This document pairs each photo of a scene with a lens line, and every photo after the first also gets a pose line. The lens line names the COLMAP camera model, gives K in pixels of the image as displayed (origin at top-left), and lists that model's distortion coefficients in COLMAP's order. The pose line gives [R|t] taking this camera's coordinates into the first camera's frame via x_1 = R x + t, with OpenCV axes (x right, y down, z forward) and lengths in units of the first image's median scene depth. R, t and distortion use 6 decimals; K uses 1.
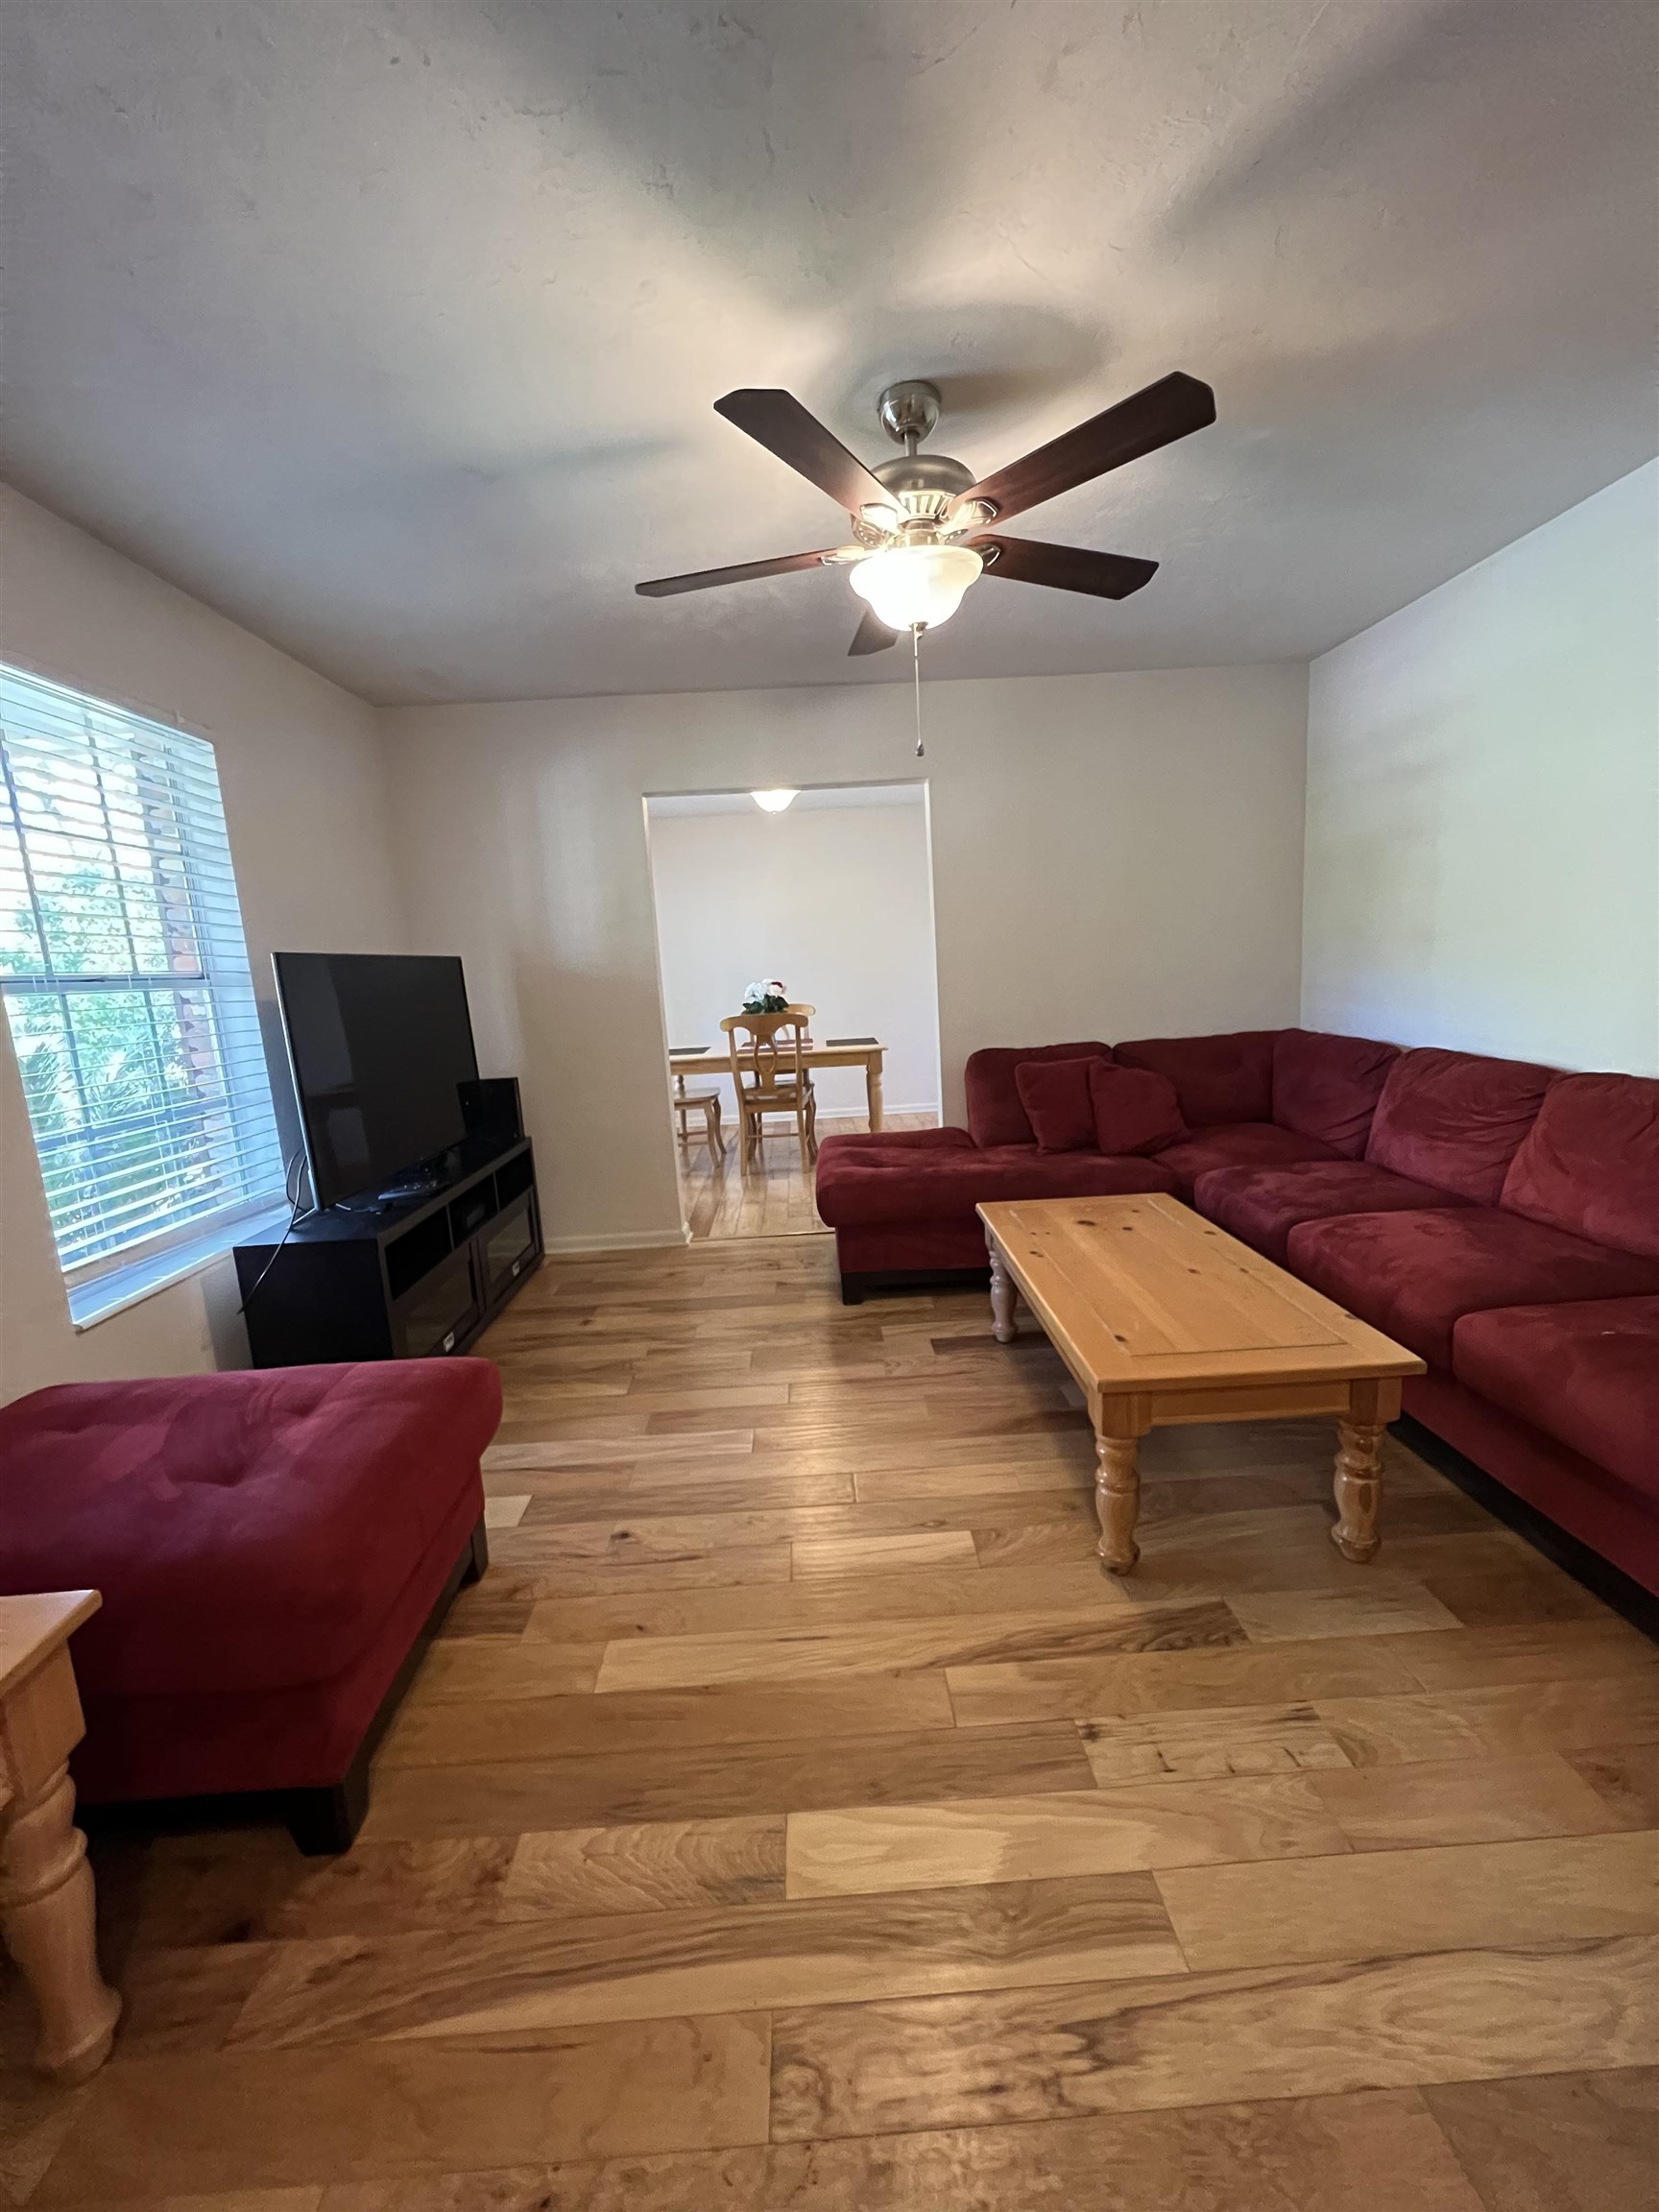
lens RADIAL K [[887.0, 0, 833.9], [0, 887.0, 1109.8], [0, 0, 1]] dist [0.000072, 0.000011]
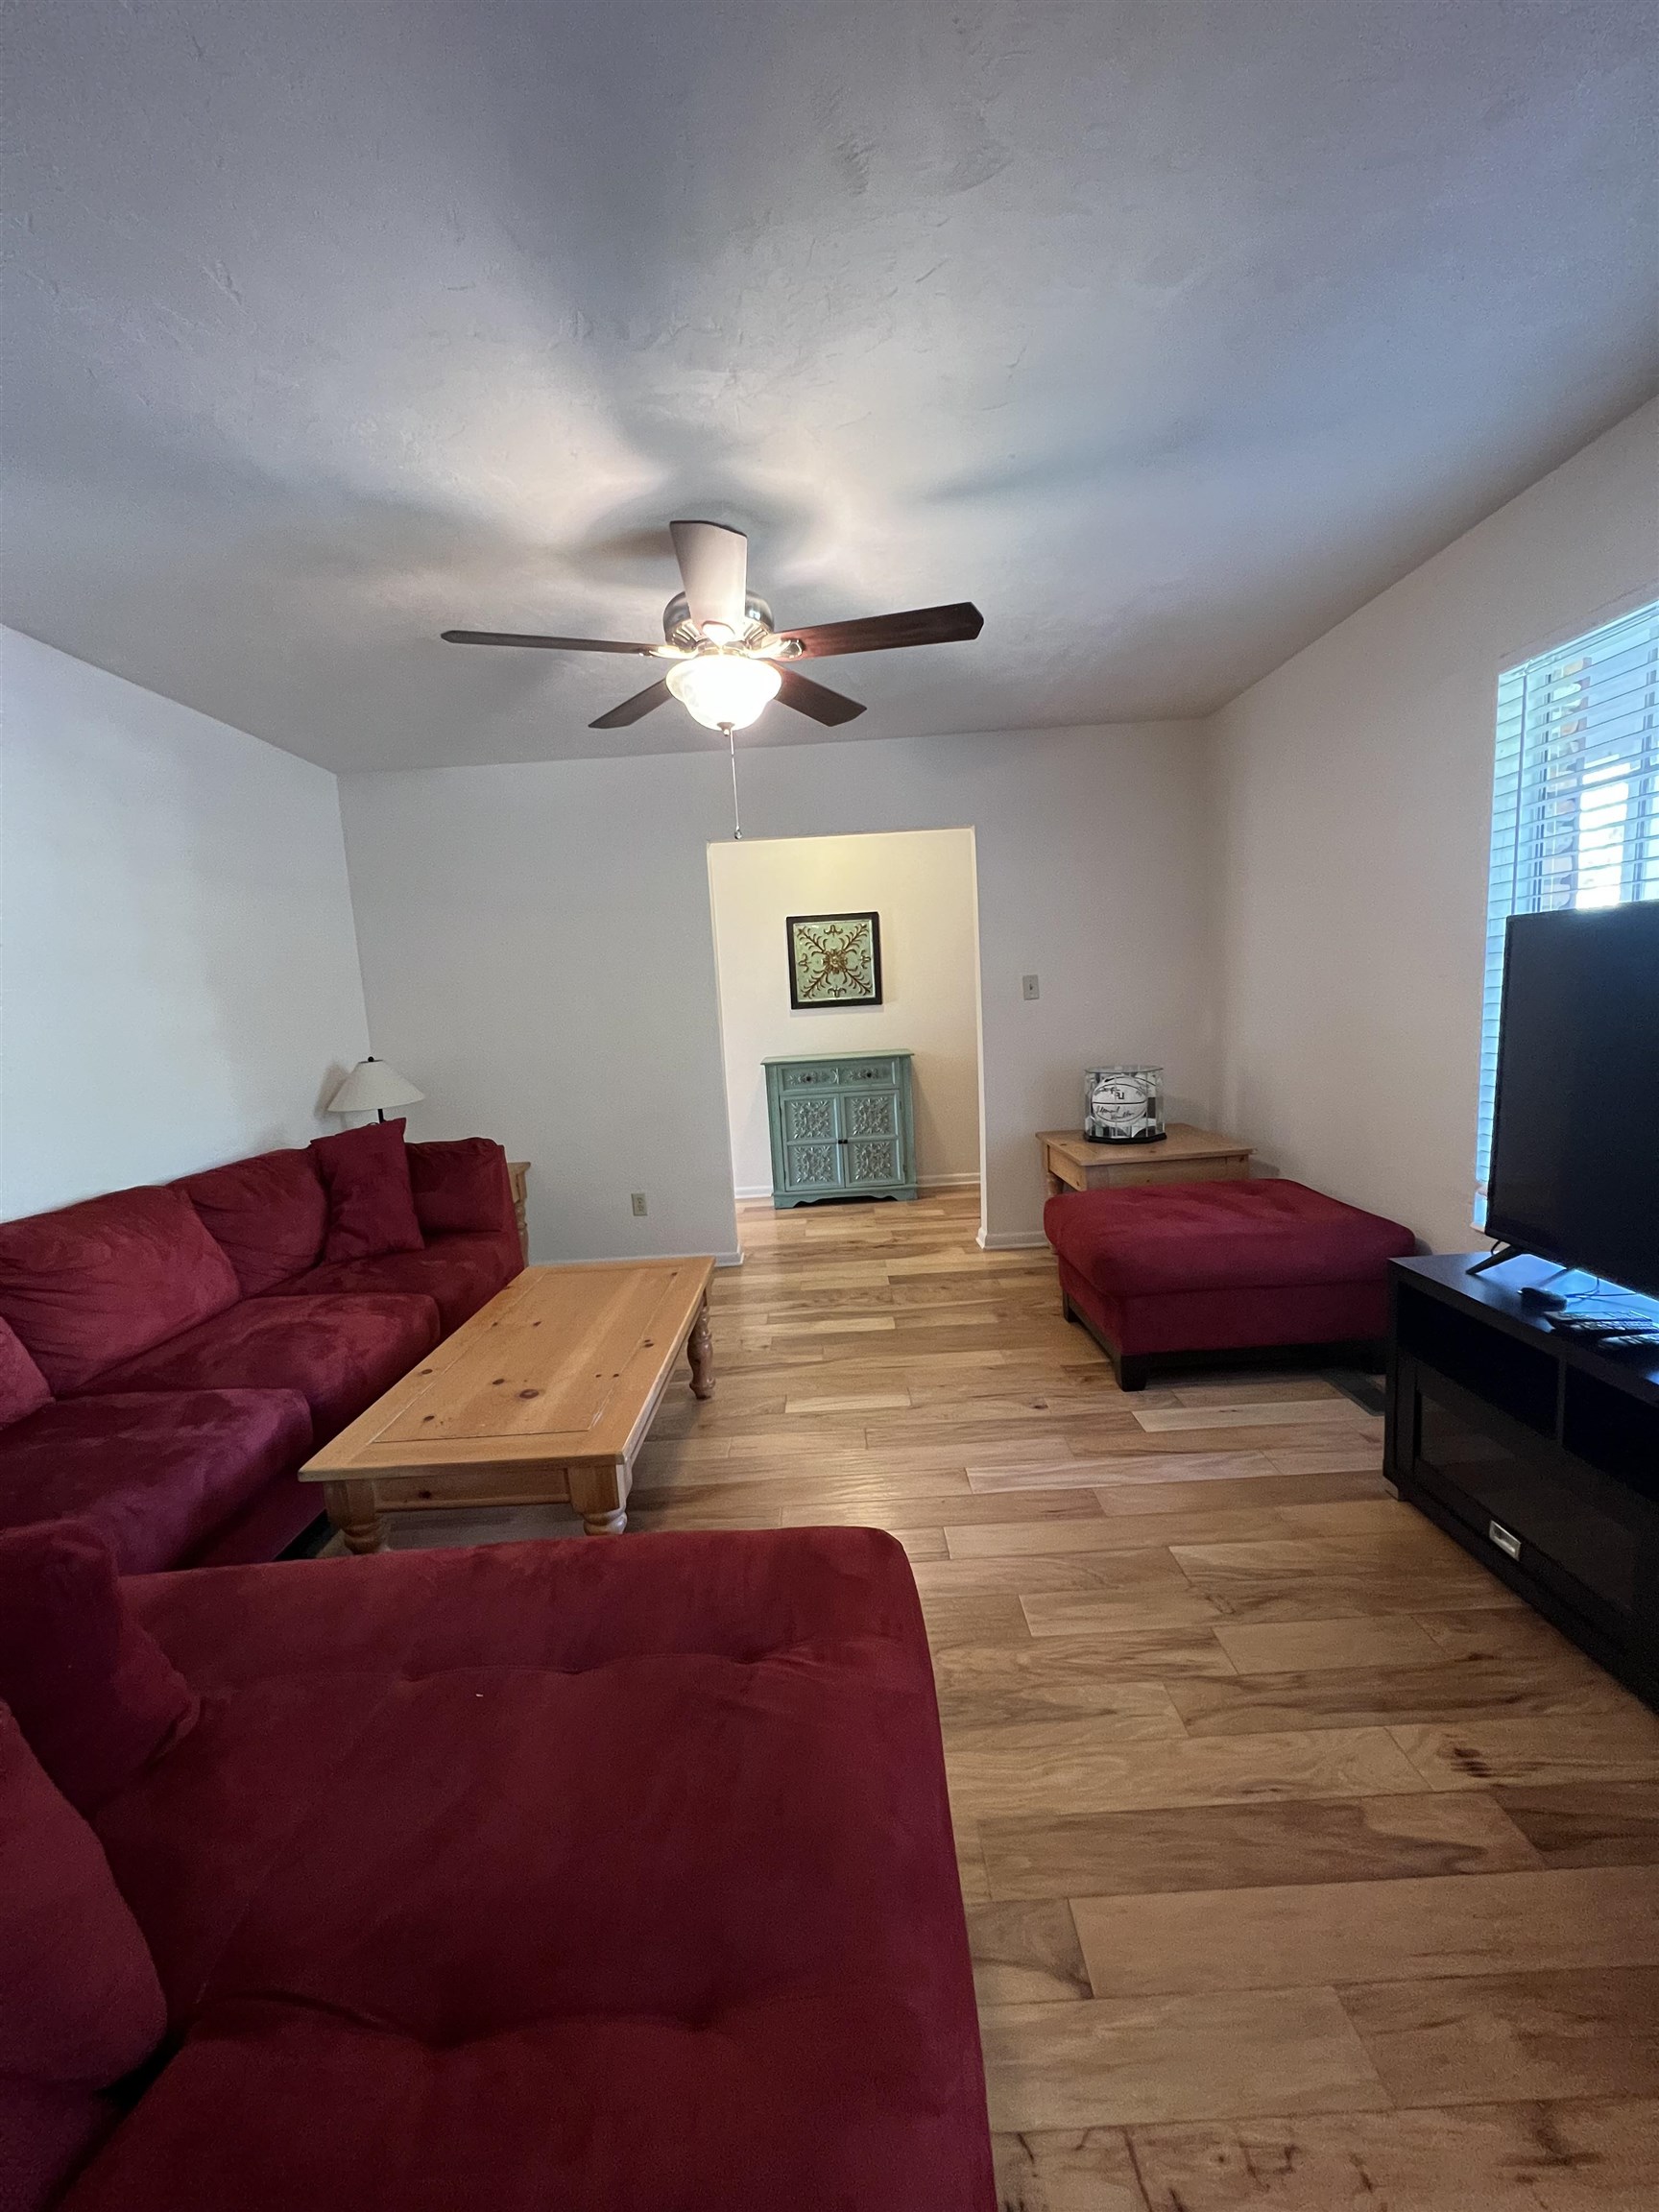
lens RADIAL K [[871.8, 0, 833.9], [0, 871.8, 1108.3], [0, 0, 1]] dist [-0.001552, -0.000268]
pose [[-0.992856, 0.111108, 0.043495, -0.032408], [0.118981, 0.949341, 0.290853, -0.324828], [-0.008976, 0.293950, -0.955779, 1.871345]]
